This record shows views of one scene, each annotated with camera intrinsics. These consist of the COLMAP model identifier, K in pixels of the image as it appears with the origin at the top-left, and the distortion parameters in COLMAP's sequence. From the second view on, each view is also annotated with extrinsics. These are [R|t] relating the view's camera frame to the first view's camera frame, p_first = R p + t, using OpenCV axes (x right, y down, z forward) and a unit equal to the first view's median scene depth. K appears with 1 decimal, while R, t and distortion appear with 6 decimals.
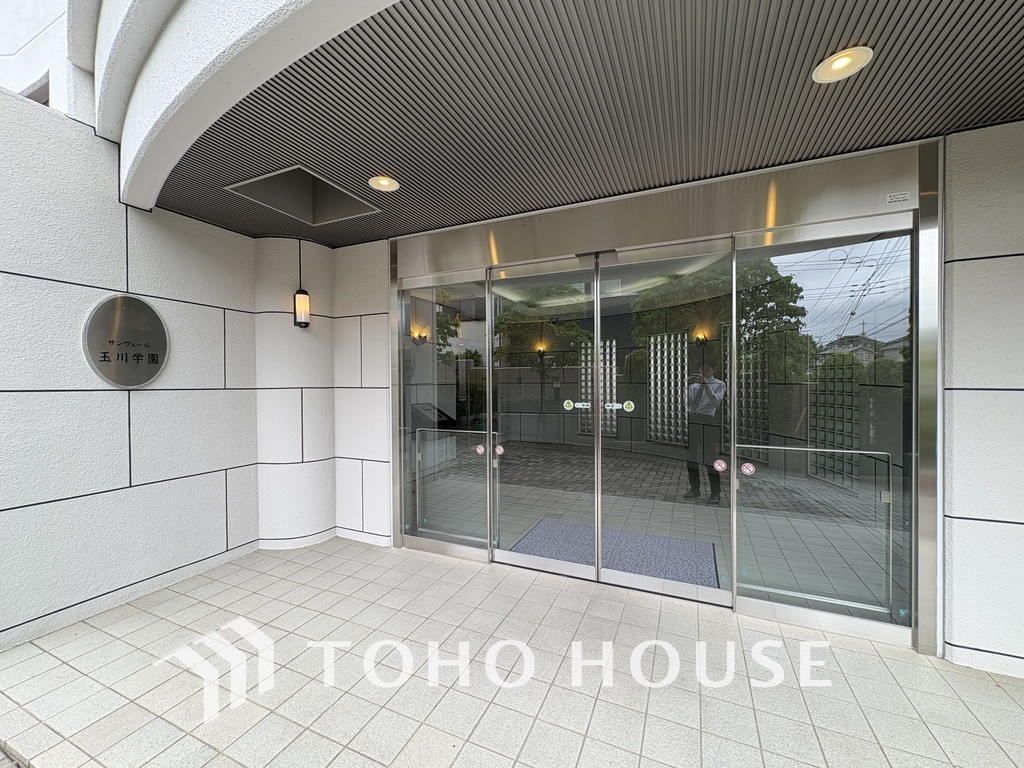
lens RADIAL K [[412.1, 0, 512.0], [0, 412.1, 384.0], [0, 0, 1]] dist [-0.000489, 0.000088]
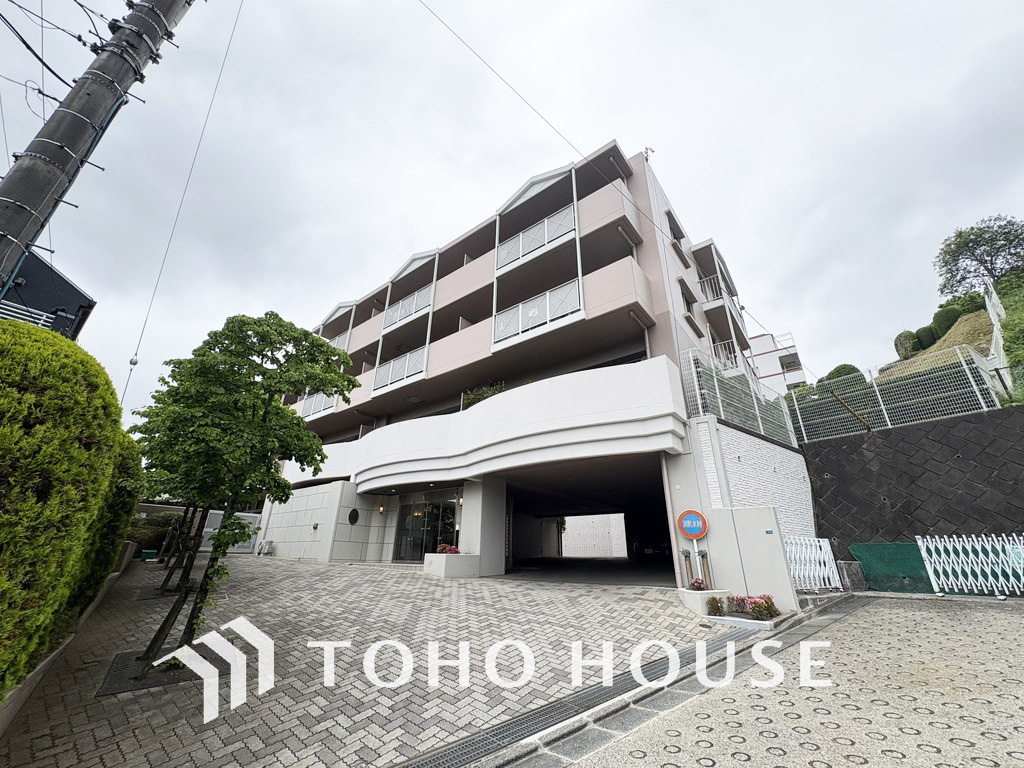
lens RADIAL K [[412.1, 0, 512.0], [0, 412.1, 384.0], [0, 0, 1]] dist [-0.000489, 0.000088]
pose [[0.967974, -0.081583, -0.237426, 2.751969], [-0.021193, 0.915796, -0.401085, 0.458373], [0.250156, 0.393272, 0.884737, -4.274175]]
